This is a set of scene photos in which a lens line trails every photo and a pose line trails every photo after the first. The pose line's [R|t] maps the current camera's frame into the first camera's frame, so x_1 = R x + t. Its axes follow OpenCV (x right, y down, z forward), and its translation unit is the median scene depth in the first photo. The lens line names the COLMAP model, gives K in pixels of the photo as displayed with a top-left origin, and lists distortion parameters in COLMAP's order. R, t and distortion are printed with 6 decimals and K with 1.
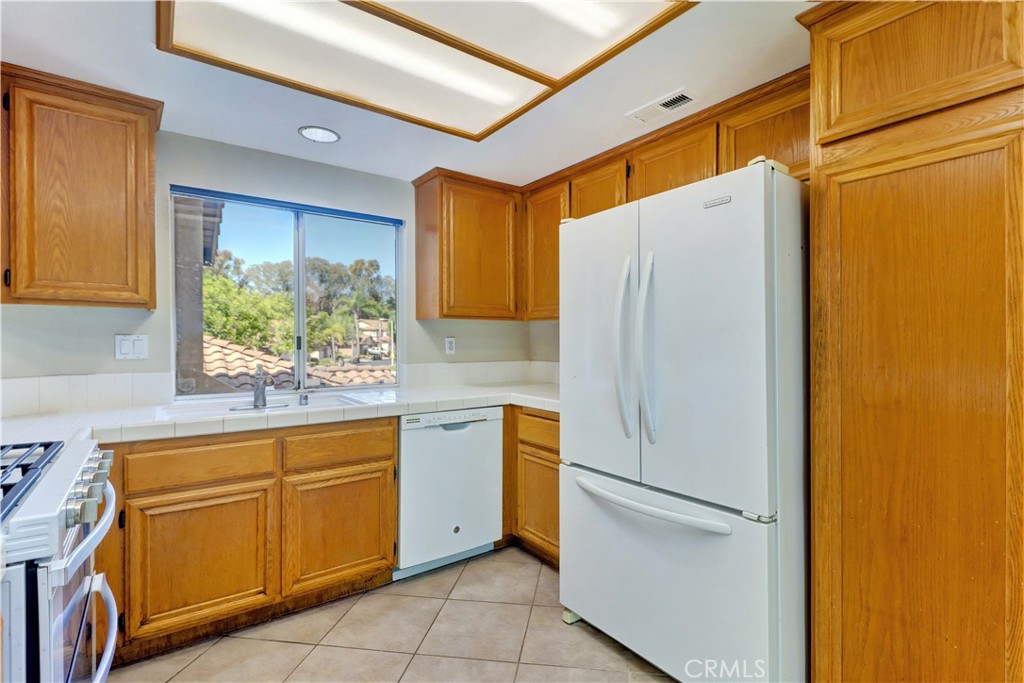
lens RADIAL K [[476.5, 0, 543.7], [0, 476.5, 340.6], [0, 0, 1]] dist [0.022800, -0.015319]
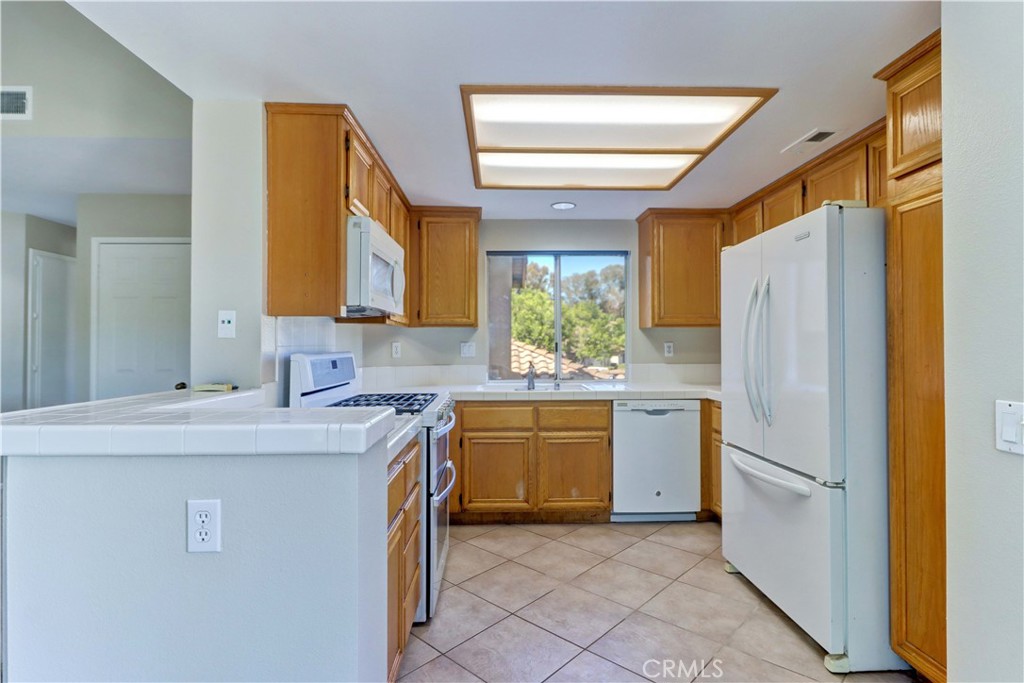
lens RADIAL K [[511.7, 0, 526.7], [0, 511.7, 330.2], [0, 0, 1]] dist [0.004528, 0.000078]
pose [[0.814065, -0.021556, -0.580374, 0.364096], [0.004132, 0.999501, -0.031328, 0.001497], [0.580760, 0.023105, 0.813747, -0.354020]]
